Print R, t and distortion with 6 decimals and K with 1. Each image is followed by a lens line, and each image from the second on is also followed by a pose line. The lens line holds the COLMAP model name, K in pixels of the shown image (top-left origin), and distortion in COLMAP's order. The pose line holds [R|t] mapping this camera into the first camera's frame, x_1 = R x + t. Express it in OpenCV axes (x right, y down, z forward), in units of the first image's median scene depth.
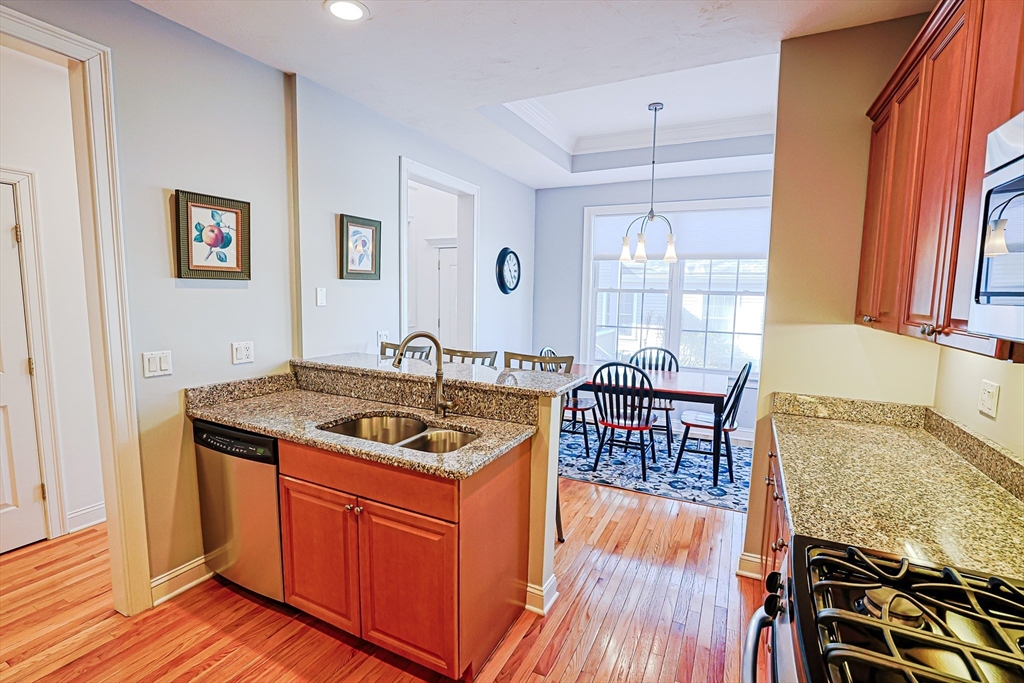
lens RADIAL K [[473.6, 0, 529.1], [0, 473.6, 344.1], [0, 0, 1]] dist [-0.037702, 0.007346]
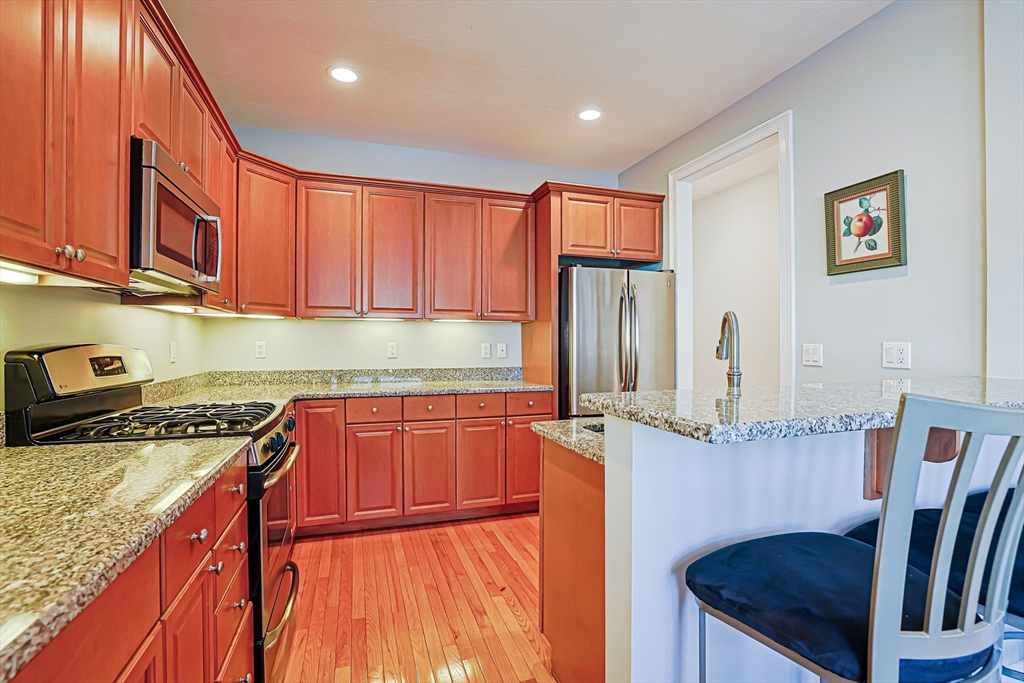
lens RADIAL K [[473.6, 0, 498.3], [0, 473.6, 344.3], [0, 0, 1]] dist [-0.037702, 0.007346]
pose [[-0.738214, -0.017439, -0.674341, 0.474095], [-0.090257, 0.993231, 0.073120, 0.002832], [0.668501, 0.114842, -0.734791, 1.208729]]
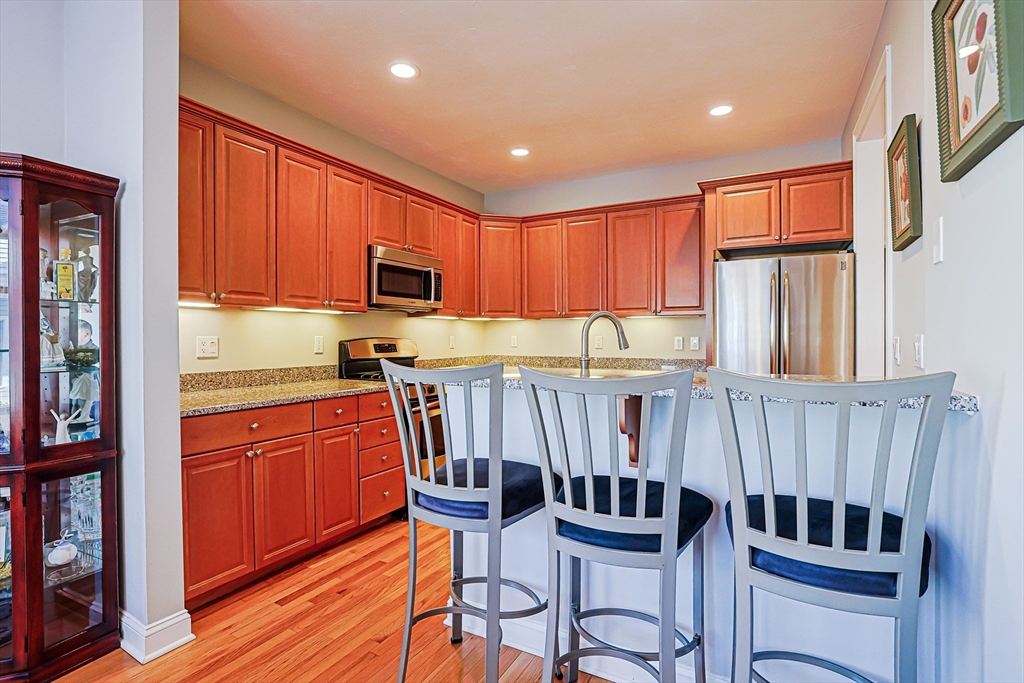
lens RADIAL K [[473.6, 0, 511.5], [0, 473.6, 340.7], [0, 0, 1]] dist [-0.037702, 0.007346]
pose [[-0.995823, -0.017031, 0.089705, -0.132453], [-0.005733, 0.992174, 0.124731, -0.078192], [-0.091128, 0.123696, -0.988127, 1.777870]]
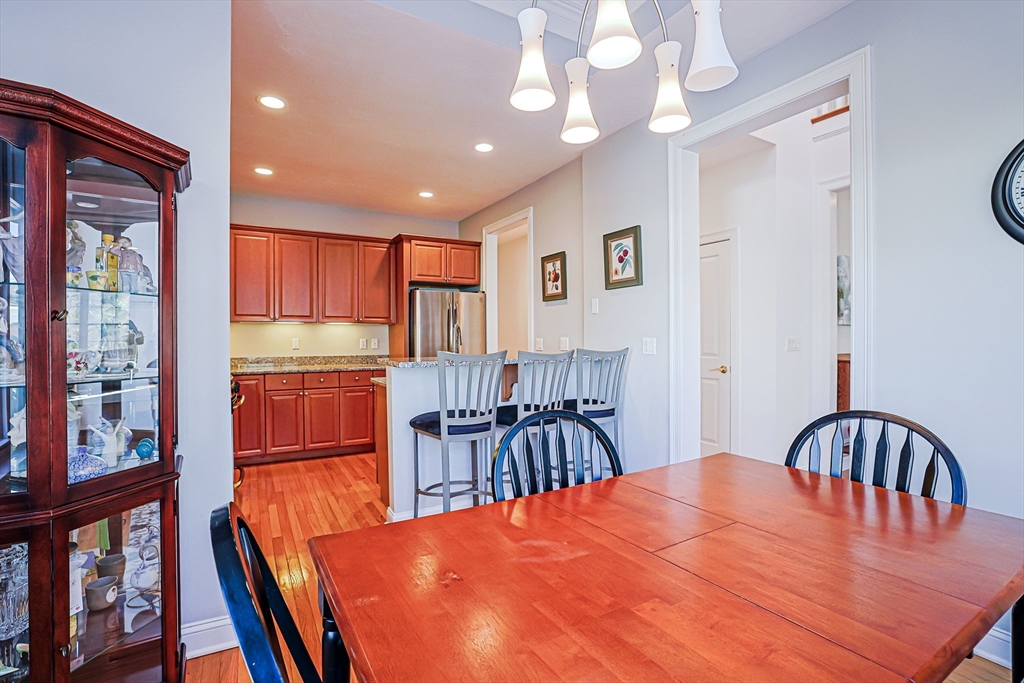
lens RADIAL K [[473.6, 0, 492.3], [0, 473.6, 345.3], [0, 0, 1]] dist [-0.037702, 0.007346]
pose [[-0.603848, -0.005732, -0.797079, 0.897768], [-0.098826, 0.992797, 0.067729, -0.068330], [0.790950, 0.119670, -0.600065, 1.913070]]
